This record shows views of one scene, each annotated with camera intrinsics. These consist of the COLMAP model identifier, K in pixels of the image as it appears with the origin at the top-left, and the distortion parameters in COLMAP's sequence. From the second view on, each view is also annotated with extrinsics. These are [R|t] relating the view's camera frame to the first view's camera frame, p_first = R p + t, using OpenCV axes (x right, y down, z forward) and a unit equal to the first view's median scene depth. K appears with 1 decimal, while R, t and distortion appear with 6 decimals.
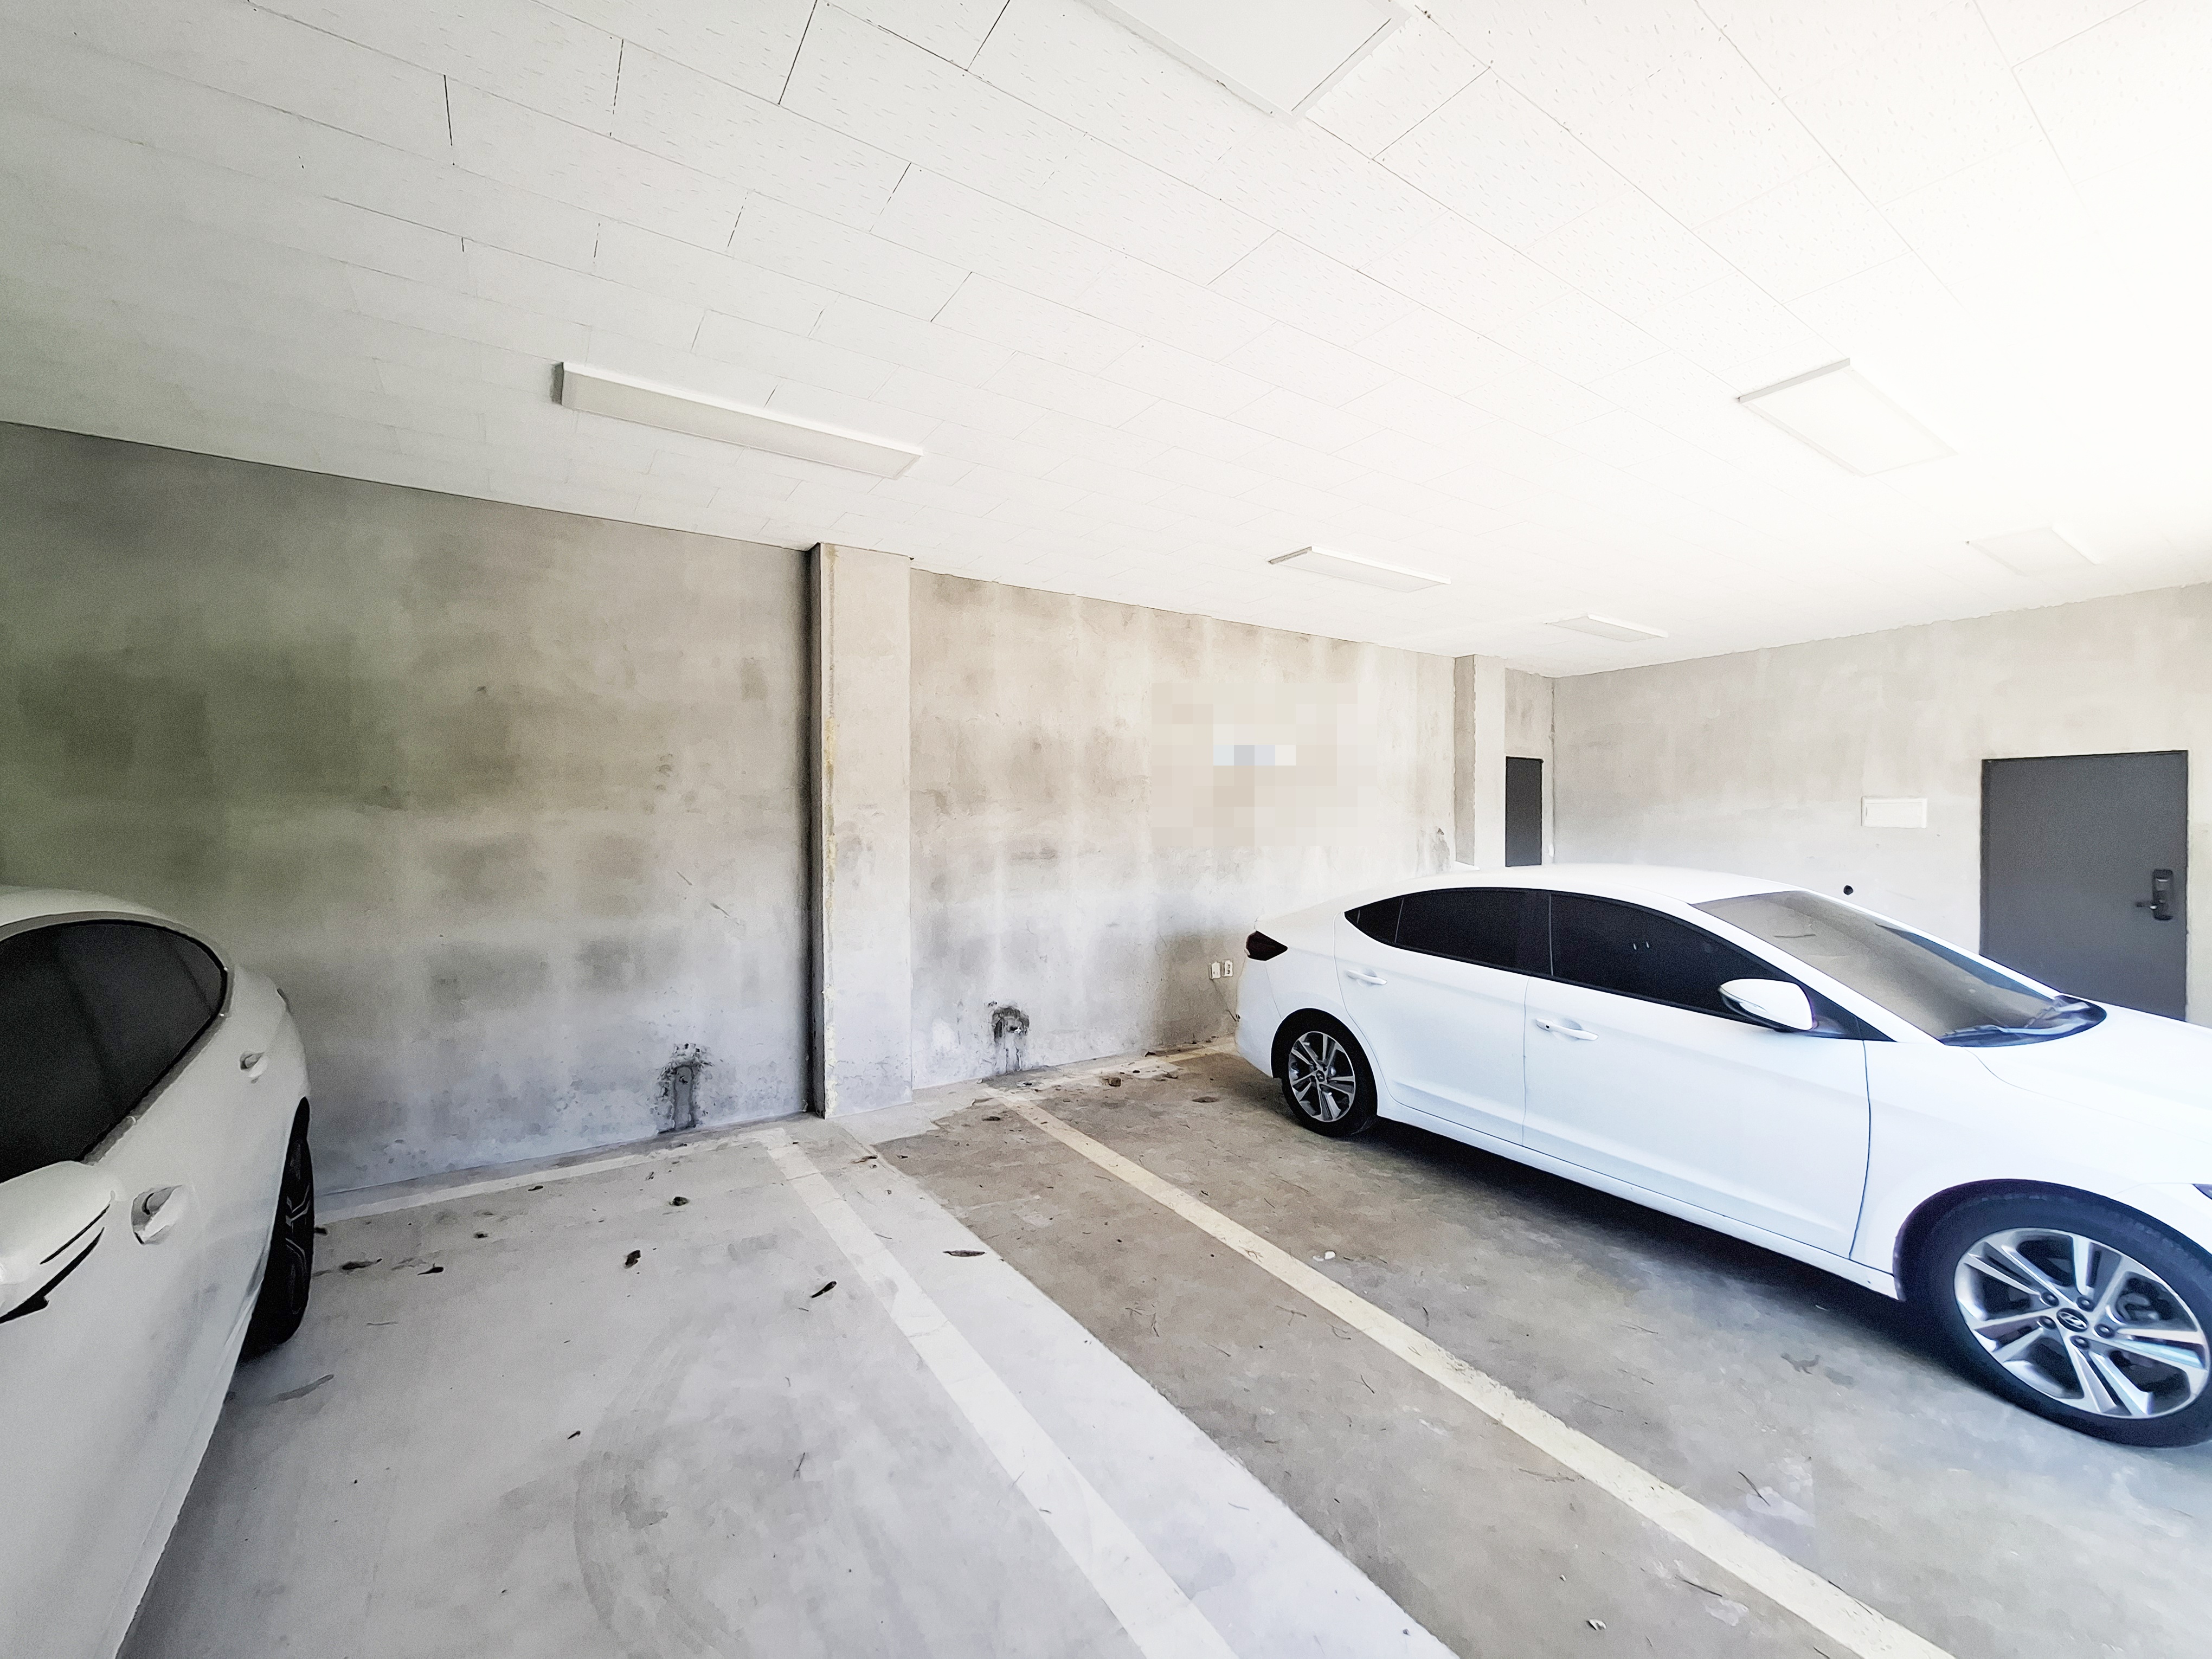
lens RADIAL K [[880.2, 0, 1100.3], [0, 880.2, 835.7], [0, 0, 1]] dist [-0.005404, 0.000417]
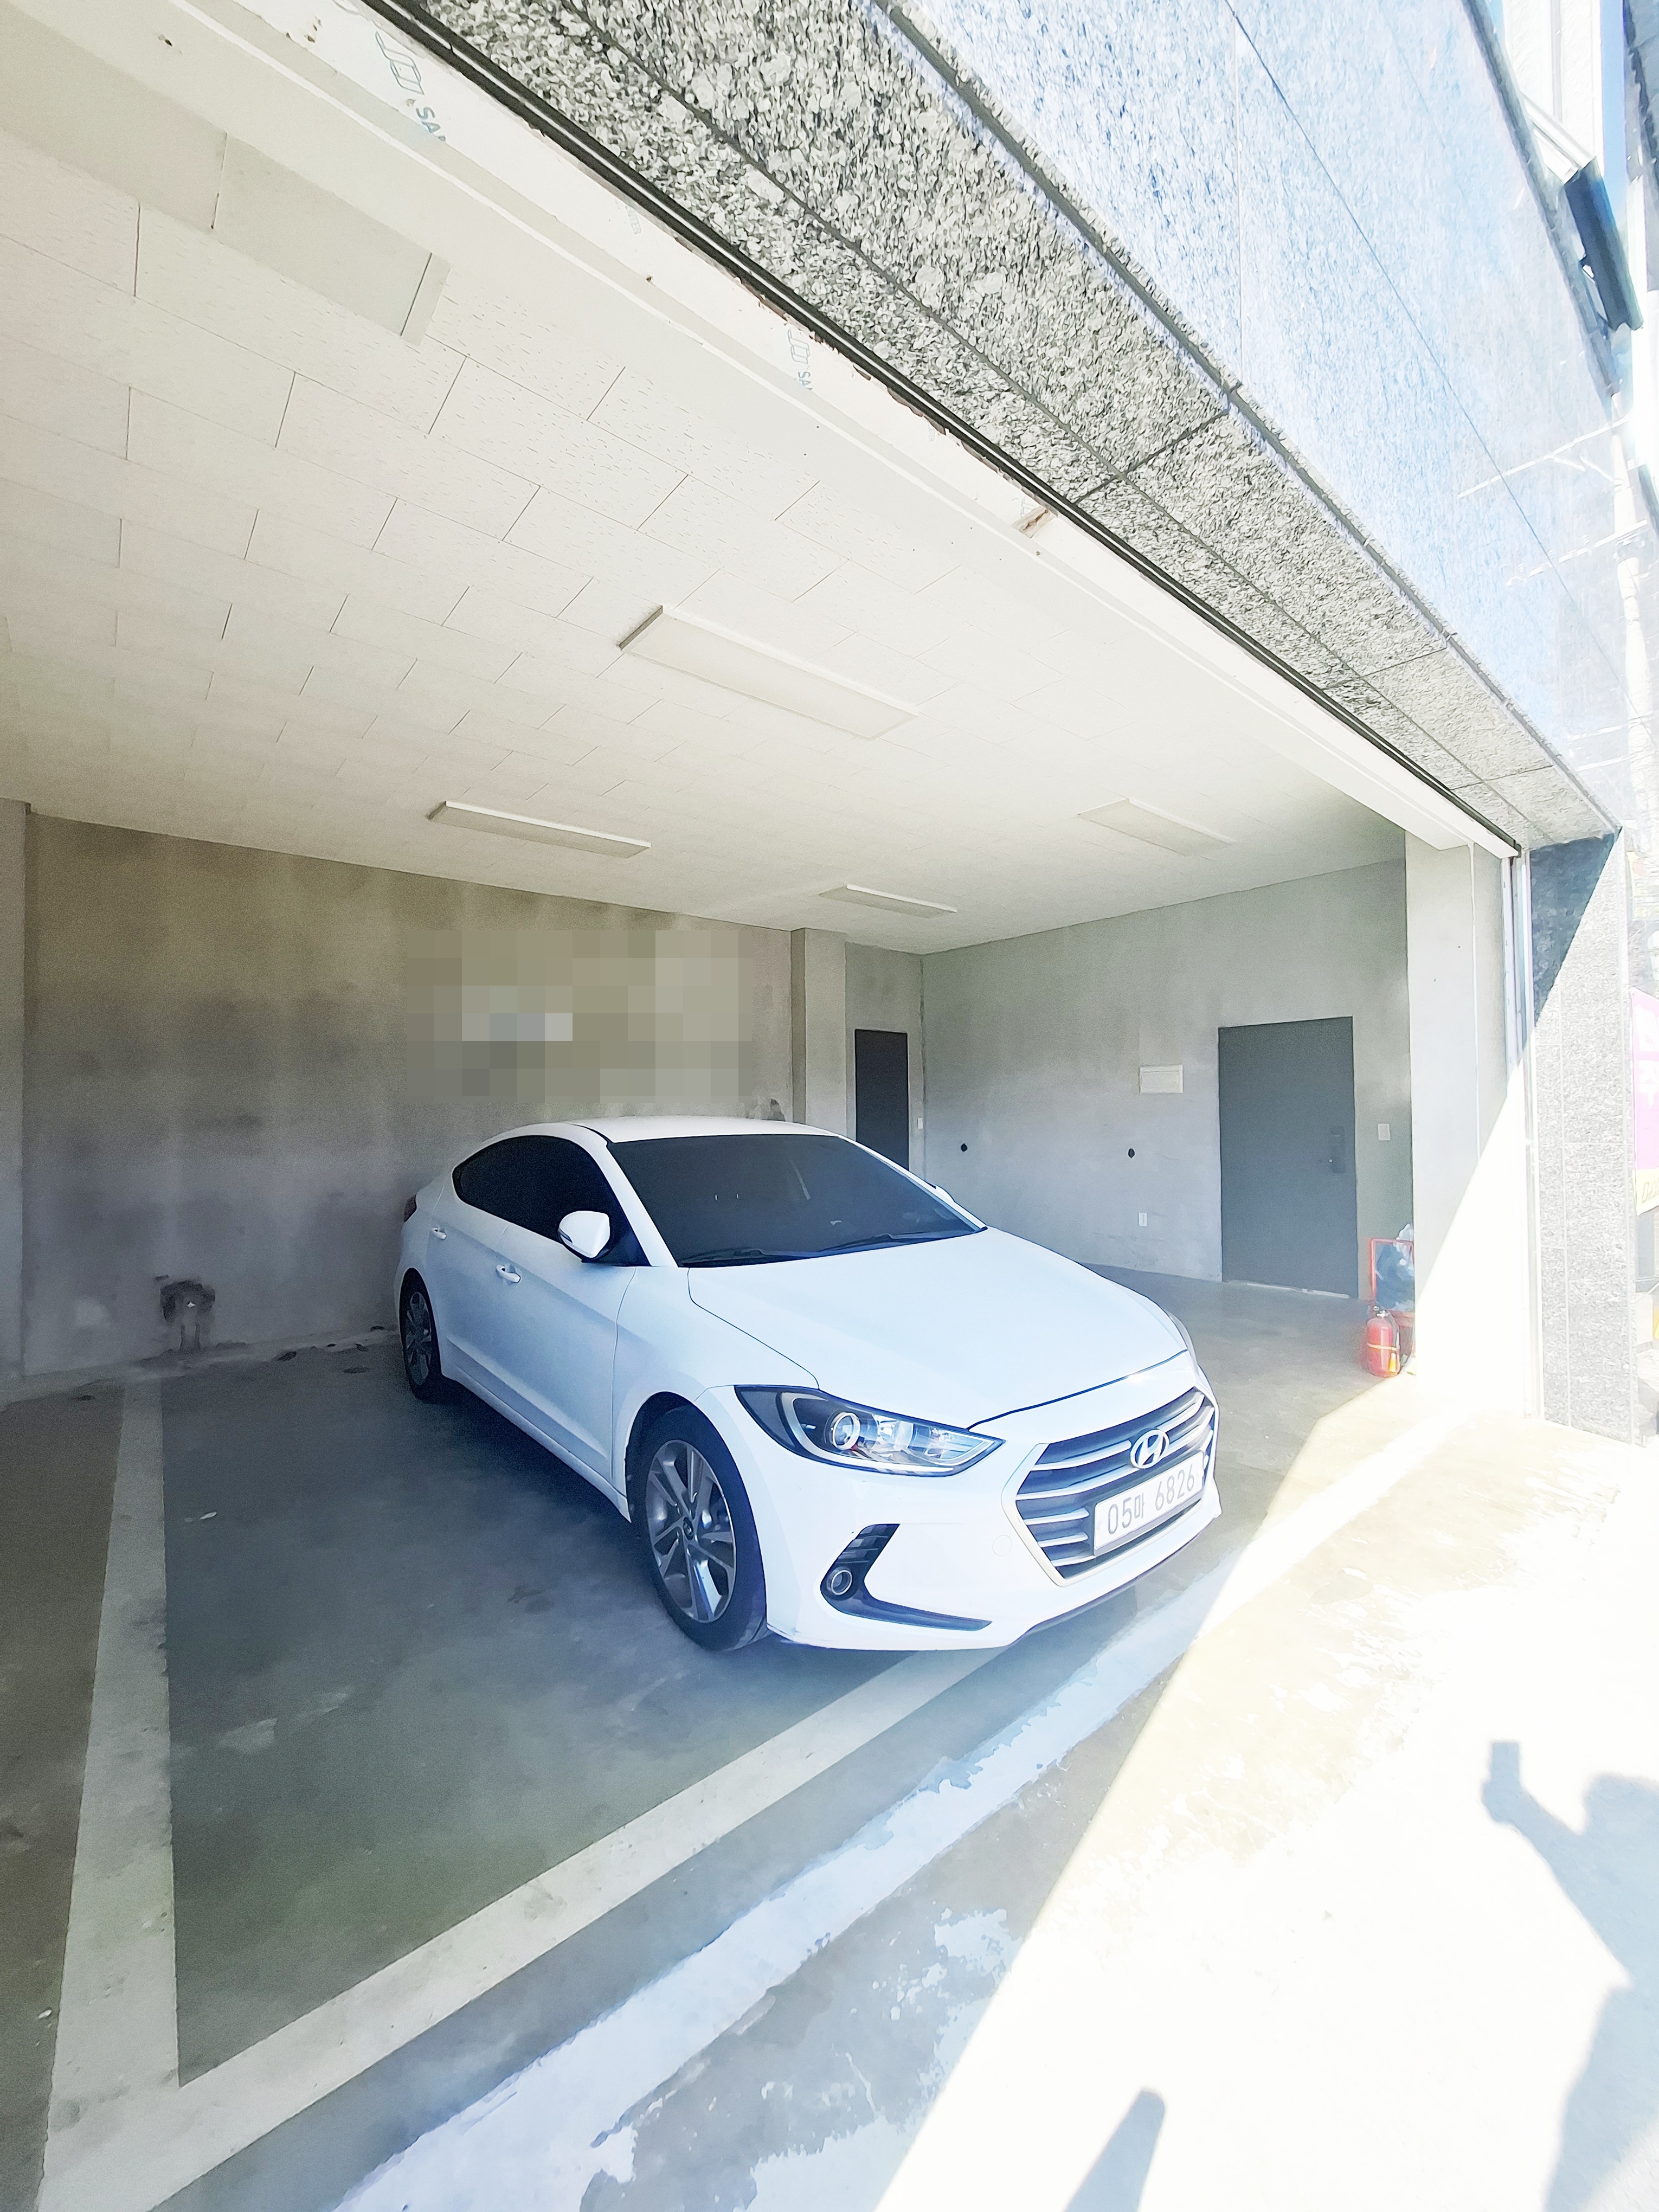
lens RADIAL K [[880.2, 0, 829.5], [0, 880.2, 1106.0], [0, 0, 1]] dist [-0.005404, 0.000417]
pose [[0.994185, -0.007291, 0.107441, 0.568818], [0.010292, 0.999571, -0.027406, 0.045244], [-0.107195, 0.028353, 0.993834, -0.022549]]
